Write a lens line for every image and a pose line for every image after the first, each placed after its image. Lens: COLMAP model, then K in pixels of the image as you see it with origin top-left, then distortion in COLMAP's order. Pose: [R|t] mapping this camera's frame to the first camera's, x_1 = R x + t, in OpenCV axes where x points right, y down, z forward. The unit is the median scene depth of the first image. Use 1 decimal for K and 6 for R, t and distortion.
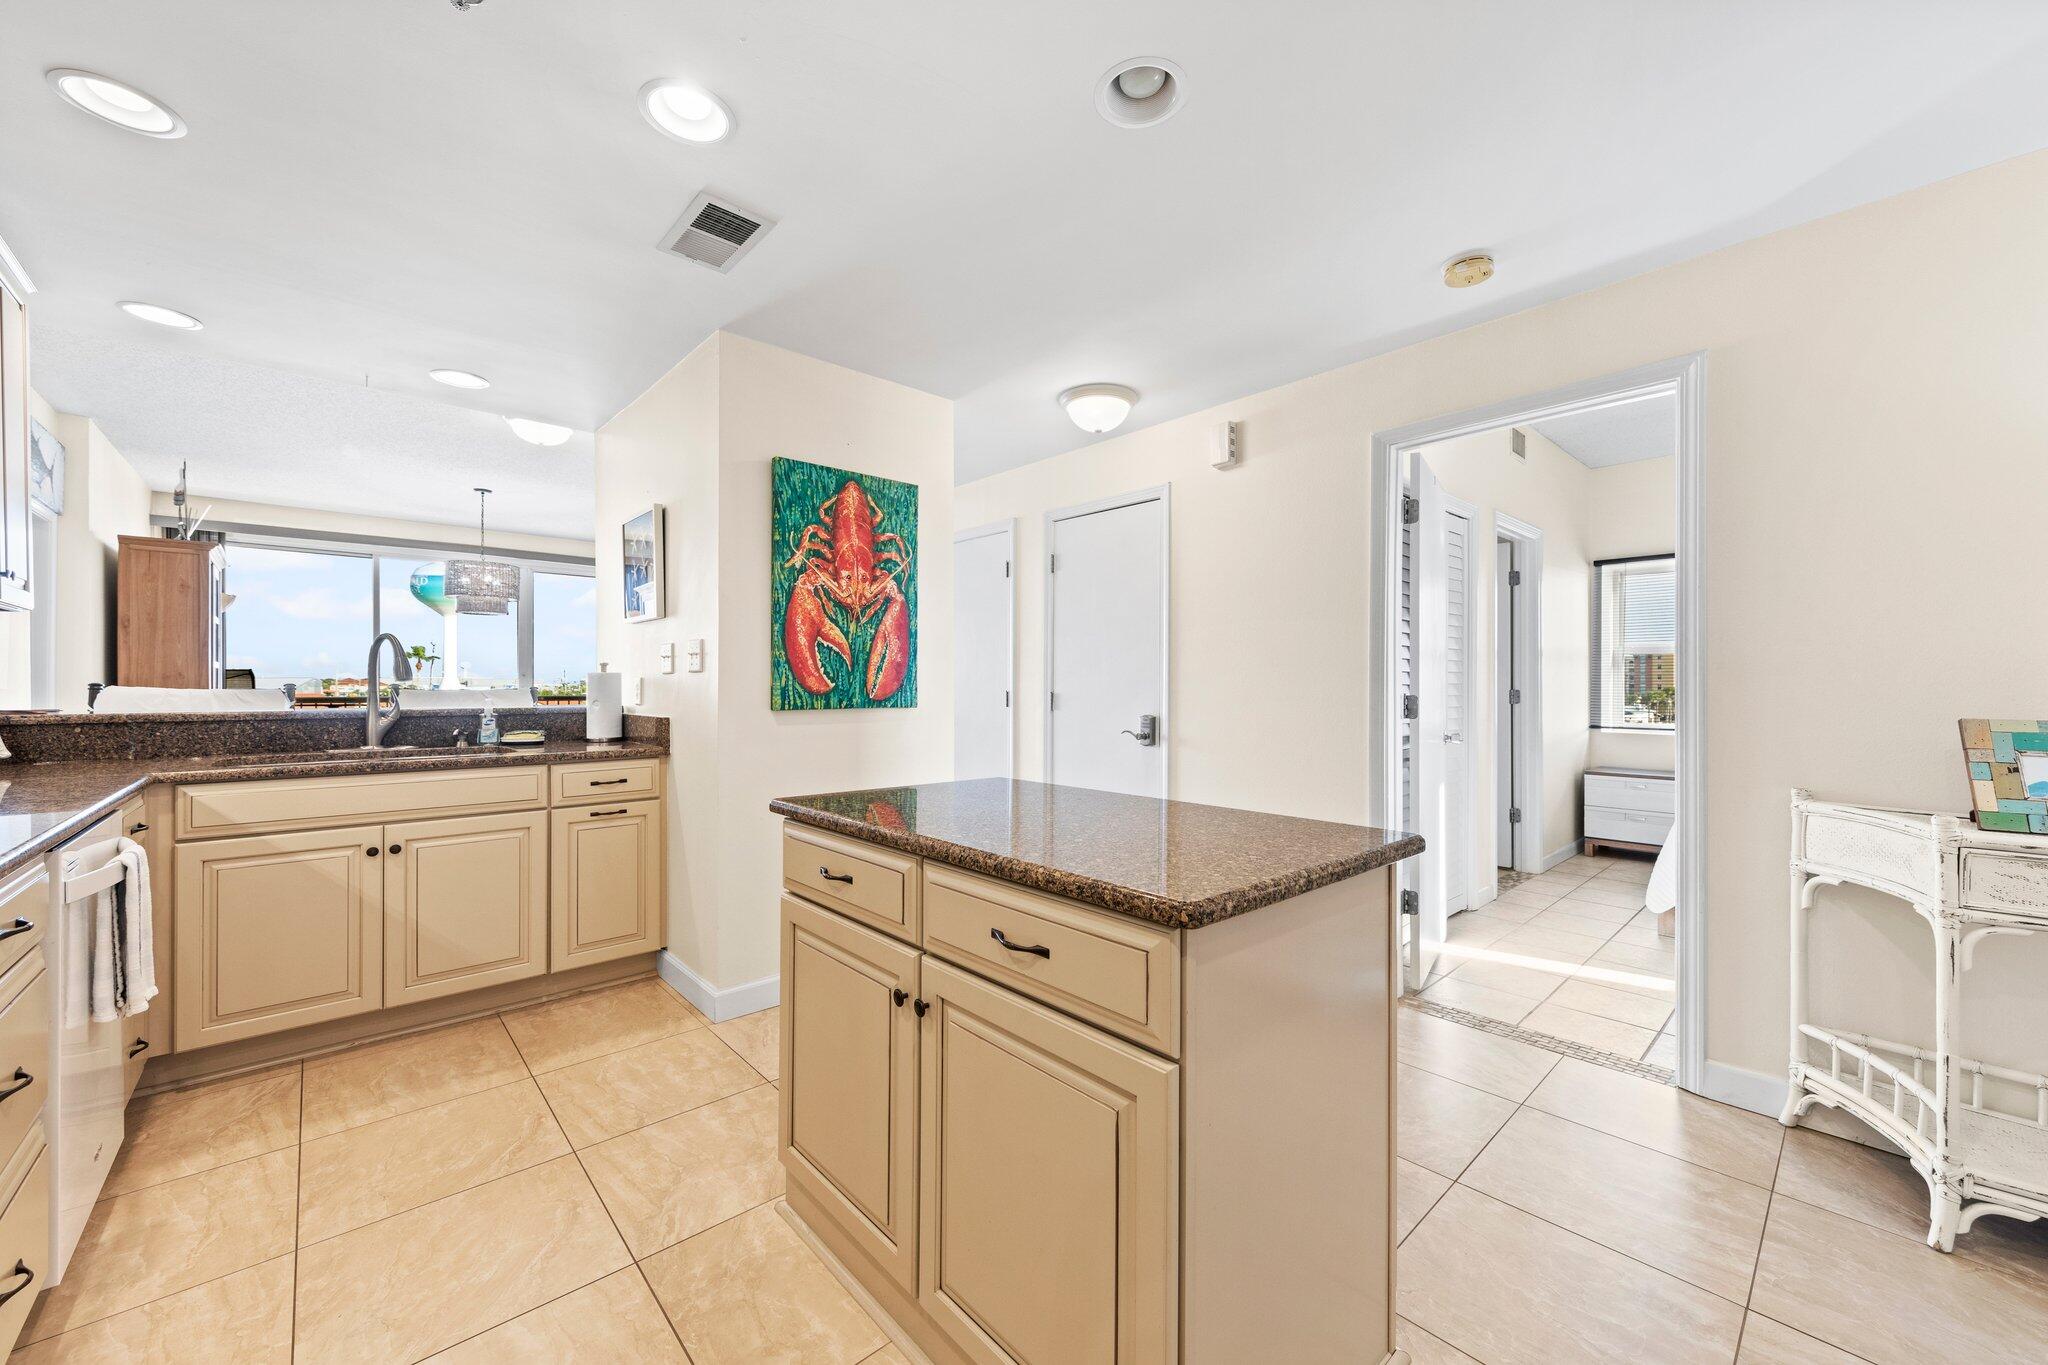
lens RADIAL K [[780.8, 0, 1024.0], [0, 780.8, 682.5], [0, 0, 1]] dist [-0.000249, -0.000042]
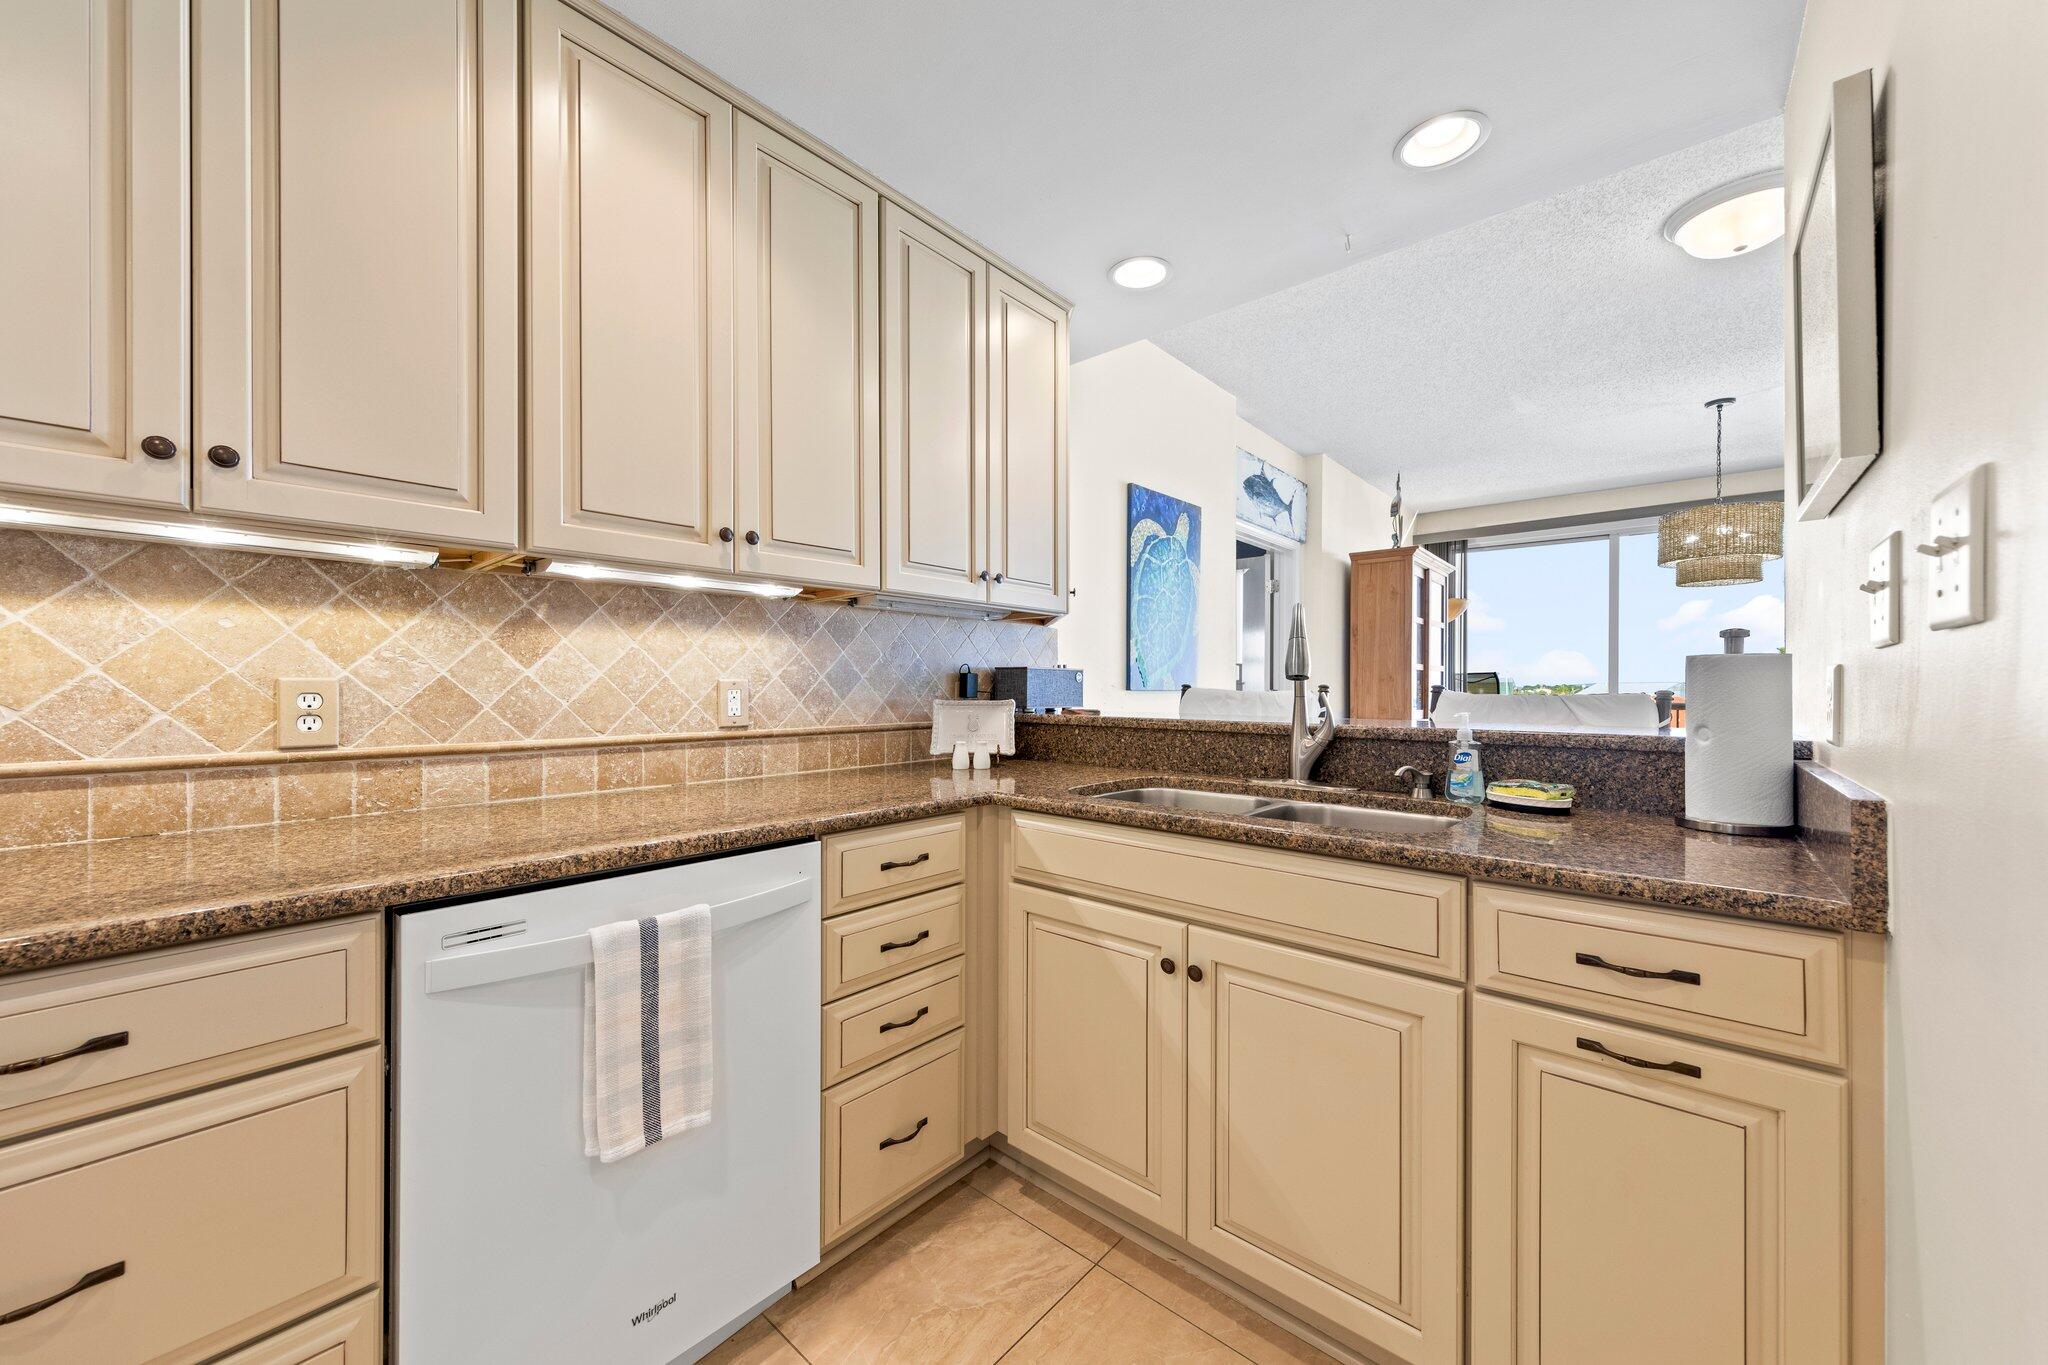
lens RADIAL K [[758.0, 0, 1024.0], [0, 758.0, 682.5], [0, 0, 1]] dist [-0.000157, 0.000004]
pose [[0.112617, -0.006862, -0.993615, -0.225099], [-0.000540, 0.999976, -0.006967, 0.005134], [0.993638, 0.001321, 0.112611, 0.676208]]
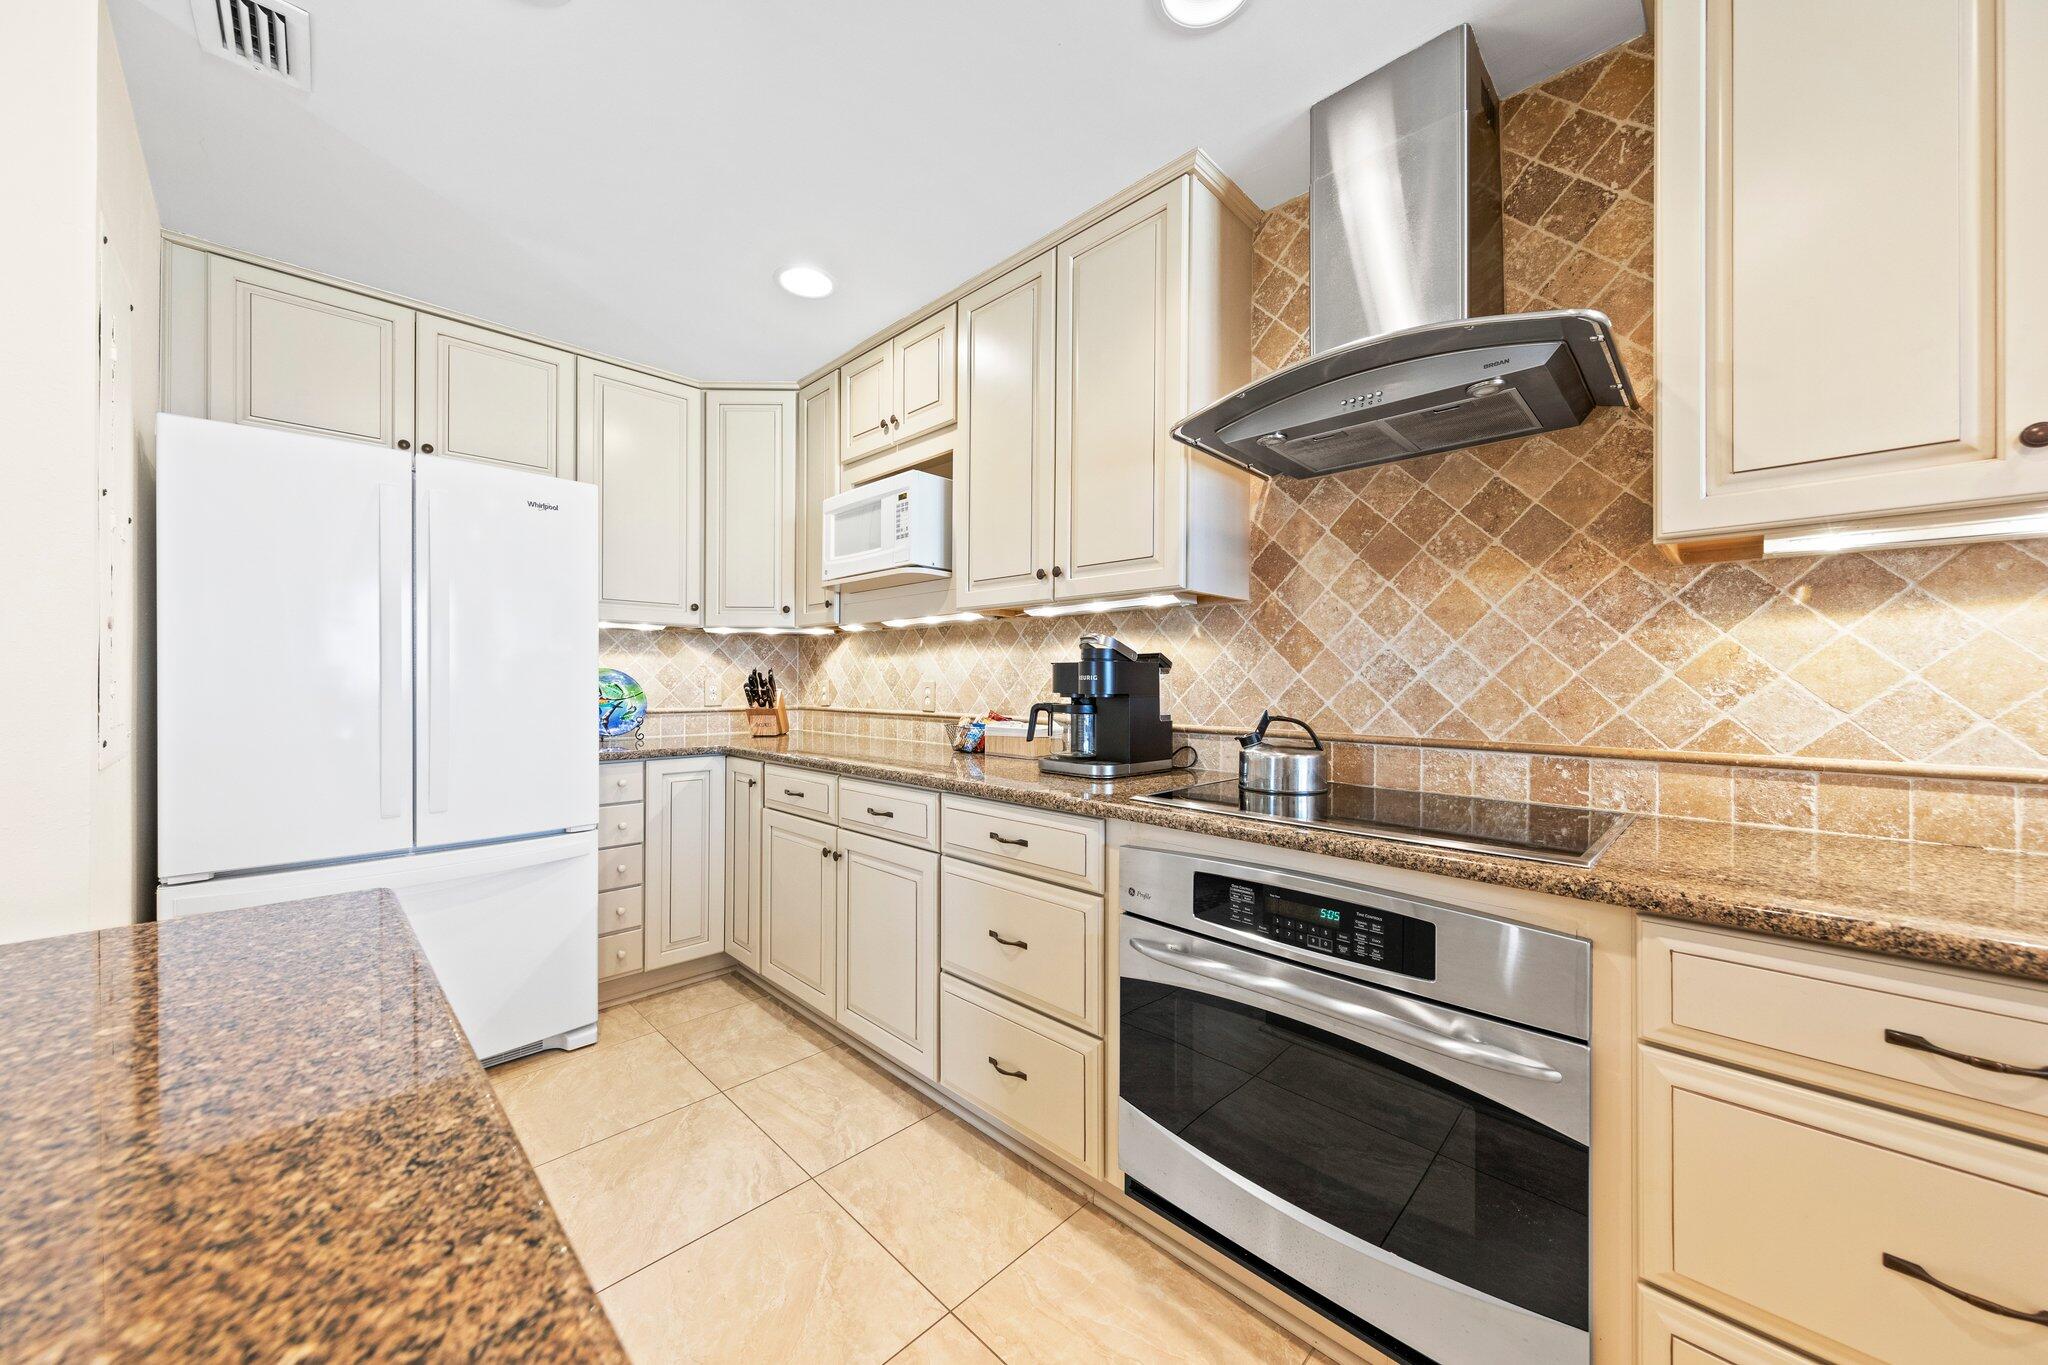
lens RADIAL K [[728.4, 0, 1024.0], [0, 728.4, 682.5], [0, 0, 1]] dist [-0.000130, -0.000034]
pose [[-0.998609, -0.007021, -0.052266, -0.114131], [-0.006993, 0.999975, -0.000725, 0.000950], [0.052269, -0.000358, -0.998633, 0.531994]]
